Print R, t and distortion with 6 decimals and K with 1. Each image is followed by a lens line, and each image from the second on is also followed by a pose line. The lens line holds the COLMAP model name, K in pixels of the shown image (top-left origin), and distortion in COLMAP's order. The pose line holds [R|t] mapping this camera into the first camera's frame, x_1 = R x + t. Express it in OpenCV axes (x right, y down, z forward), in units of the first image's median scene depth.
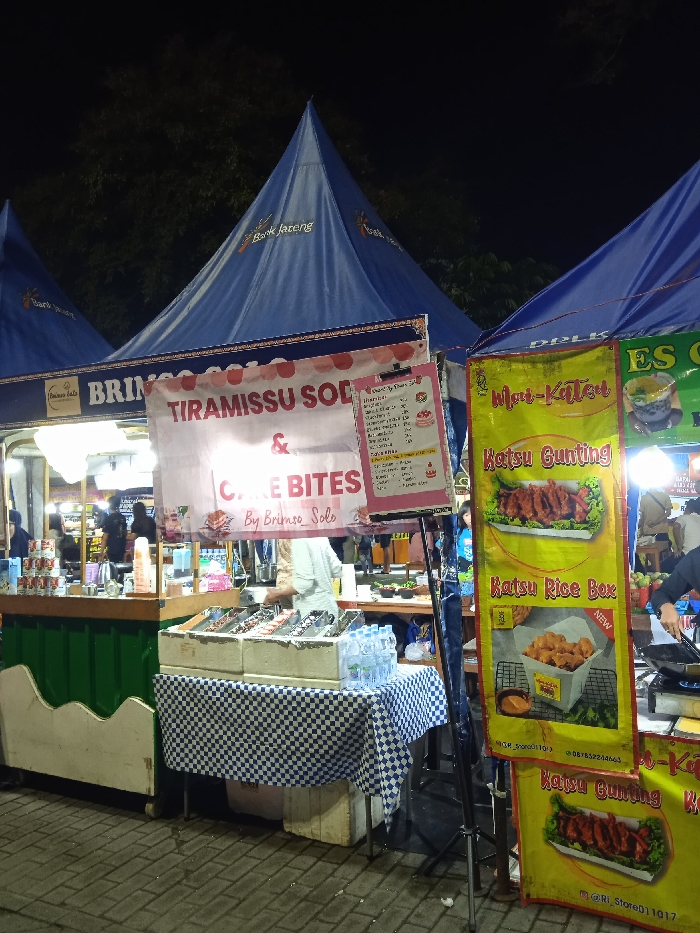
lens RADIAL K [[769.2, 0, 350.7], [0, 769.2, 465.5], [0, 0, 1]] dist [0.005756, -0.000876]
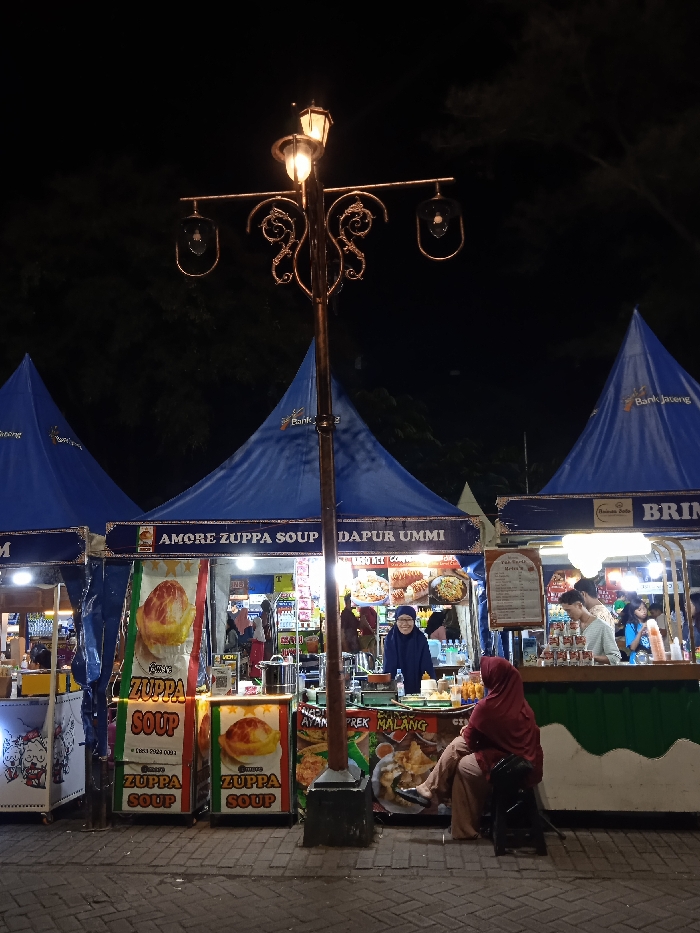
lens RADIAL K [[769.2, 0, 350.4], [0, 769.2, 465.7], [0, 0, 1]] dist [0.005756, -0.000876]
pose [[0.938765, 0.073078, 0.336719, -1.286592], [-0.022779, 0.988275, -0.150976, 0.044232], [-0.343804, 0.134061, 0.929423, -0.110809]]
